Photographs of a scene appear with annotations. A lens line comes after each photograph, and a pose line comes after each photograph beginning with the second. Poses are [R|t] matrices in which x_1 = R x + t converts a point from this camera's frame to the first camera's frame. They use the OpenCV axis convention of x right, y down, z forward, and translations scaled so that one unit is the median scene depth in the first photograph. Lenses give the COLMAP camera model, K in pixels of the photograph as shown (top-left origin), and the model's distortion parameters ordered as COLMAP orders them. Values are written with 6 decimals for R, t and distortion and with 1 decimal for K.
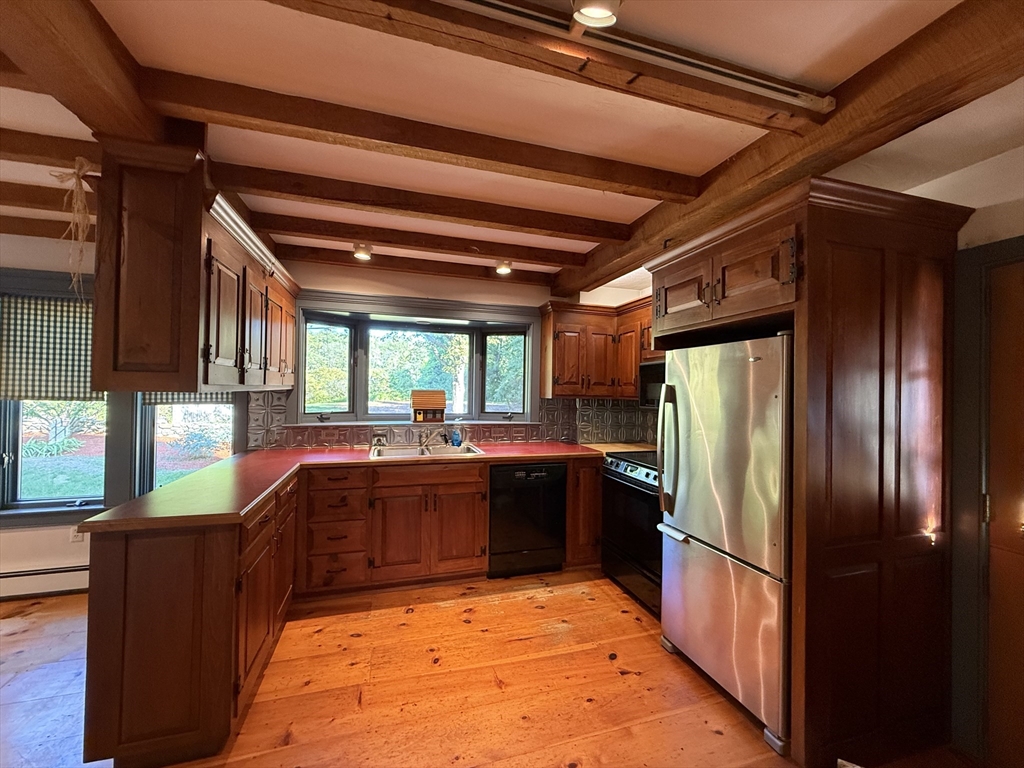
lens RADIAL K [[411.1, 0, 507.4], [0, 411.1, 385.0], [0, 0, 1]] dist [-0.000227, 0.000474]
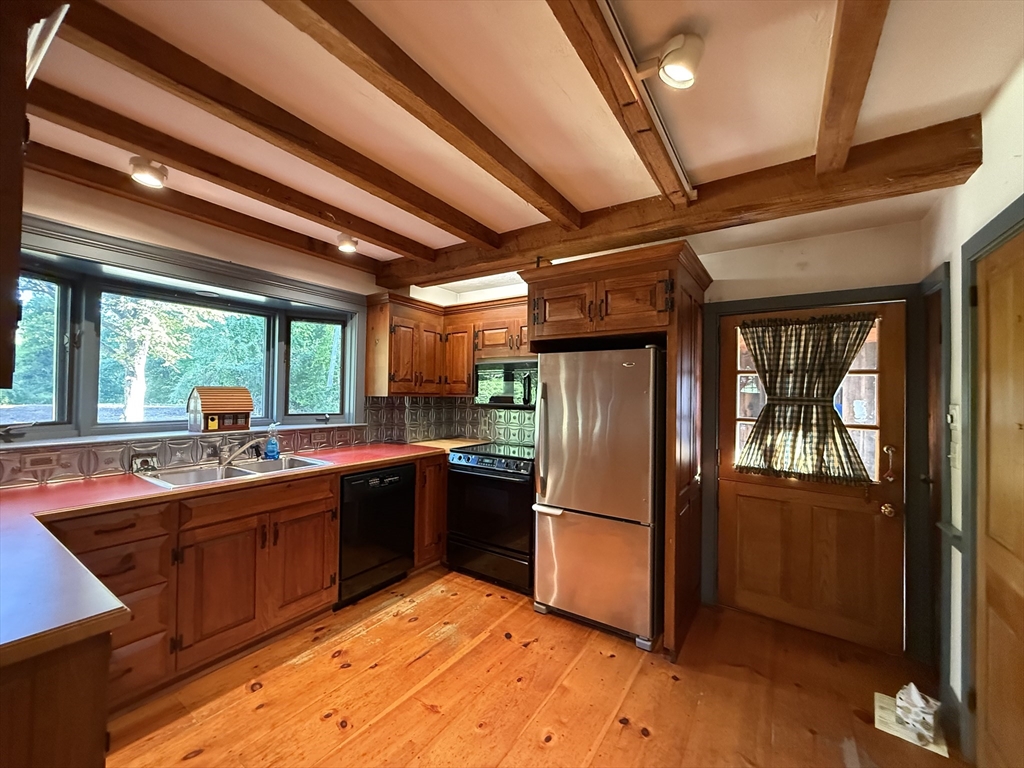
lens RADIAL K [[411.1, 0, 508.3], [0, 411.1, 384.8], [0, 0, 1]] dist [-0.000227, 0.000474]
pose [[0.771644, 0.007180, 0.636014, -0.342099], [-0.009344, 0.999956, 0.000048, 0.004422], [-0.635986, -0.005980, 0.771677, 0.140293]]
